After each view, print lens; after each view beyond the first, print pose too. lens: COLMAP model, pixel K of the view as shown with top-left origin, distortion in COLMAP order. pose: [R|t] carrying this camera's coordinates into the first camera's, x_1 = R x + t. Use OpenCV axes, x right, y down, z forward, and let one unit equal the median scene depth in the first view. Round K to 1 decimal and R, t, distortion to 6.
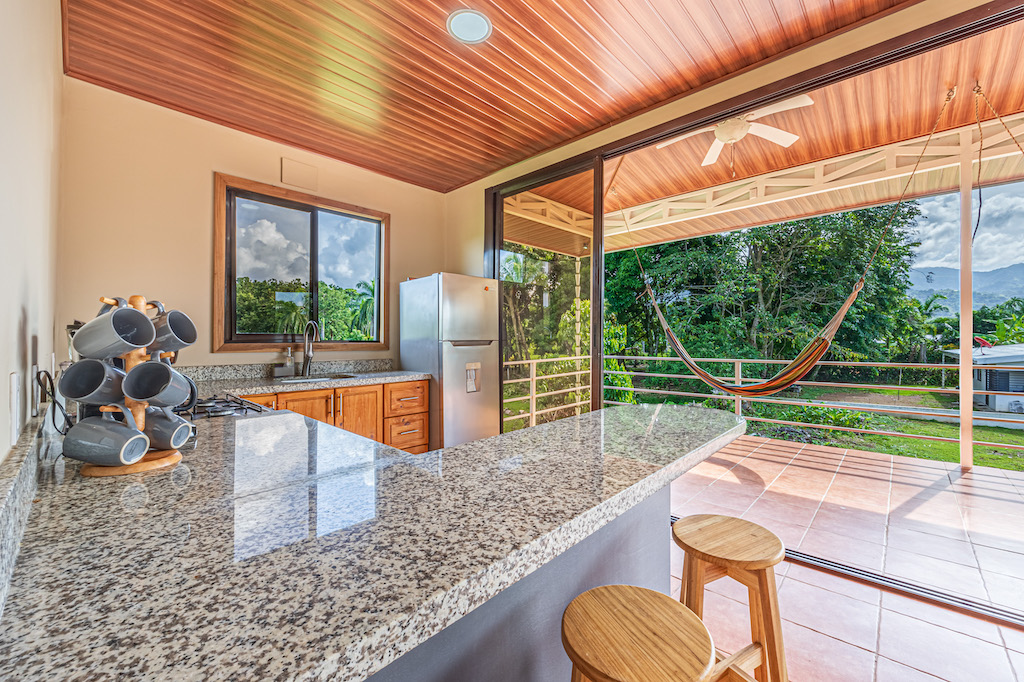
lens RADIAL K [[411.4, 0, 519.7], [0, 411.4, 336.1], [0, 0, 1]] dist [-0.007394, 0.001136]
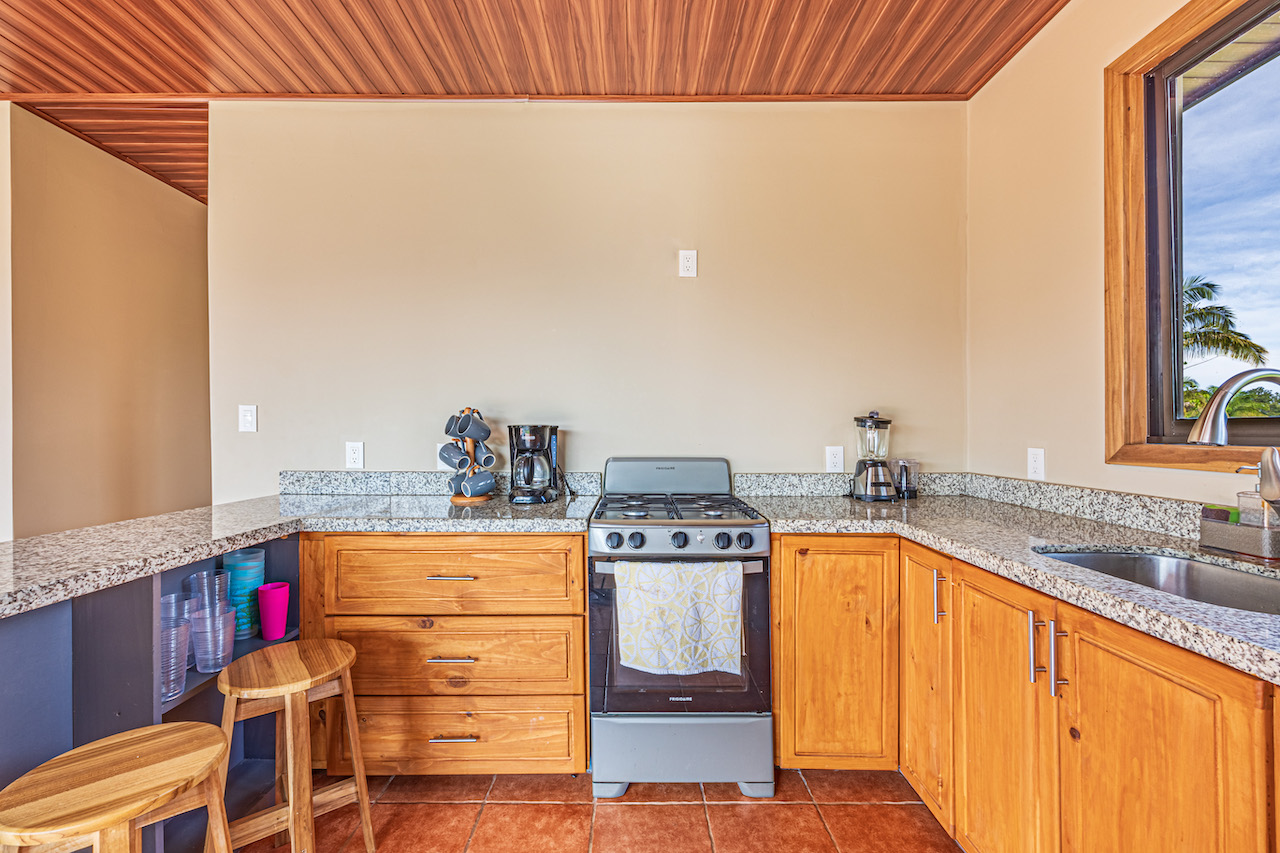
lens RADIAL K [[514.2, 0, 635.1], [0, 514.2, 433.7], [0, 0, 1]] dist [-0.007394, 0.001136]
pose [[-0.732941, 0.001236, -0.680291, 0.023431], [0.001754, 0.999998, -0.000073, 0.006347], [0.680289, -0.001247, -0.732943, 0.915818]]
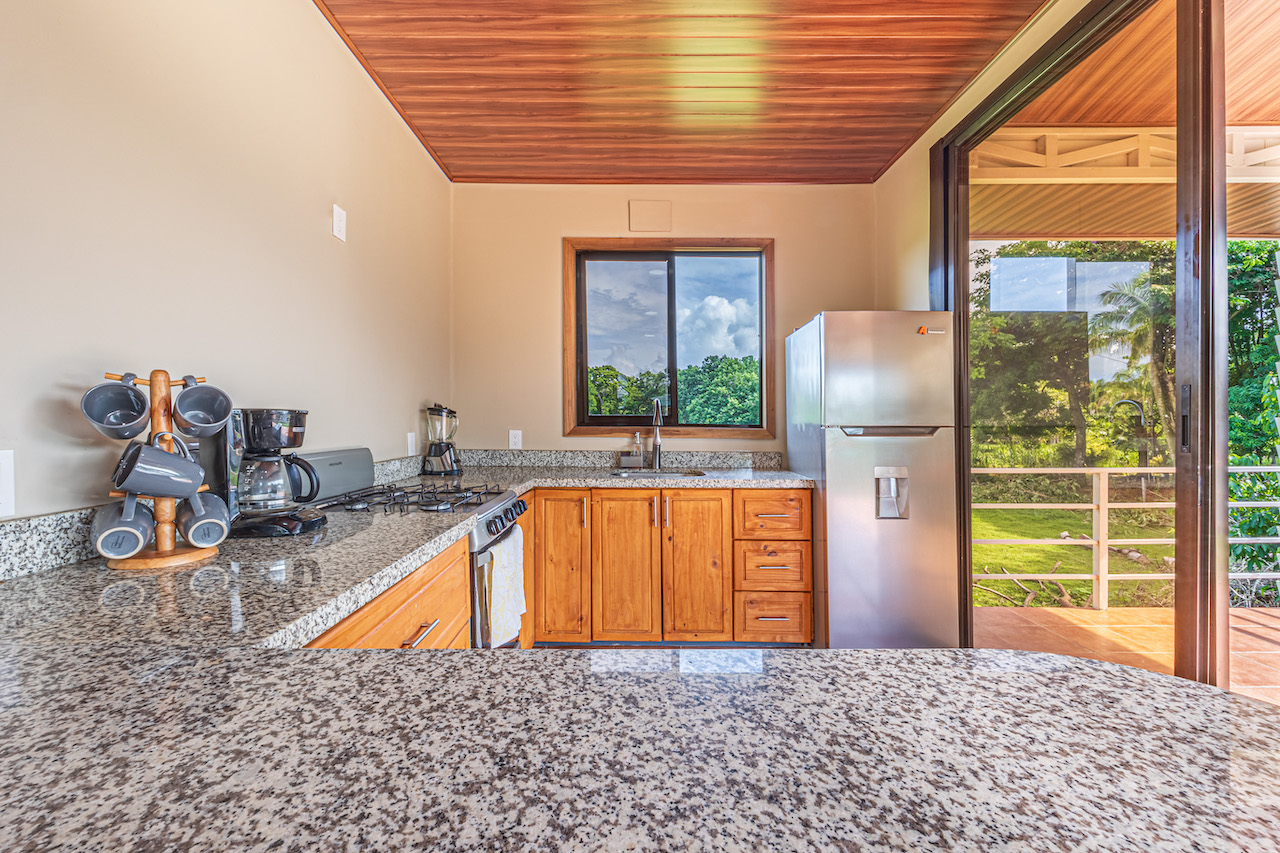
lens RADIAL K [[514.2, 0, 628.2], [0, 514.2, 419.5], [0, 0, 1]] dist [-0.007394, 0.001136]
pose [[0.676566, 0.002389, -0.736378, 0.165322], [-0.002499, 0.999996, 0.000949, 0.001339], [0.736378, 0.001198, 0.676570, 0.283563]]
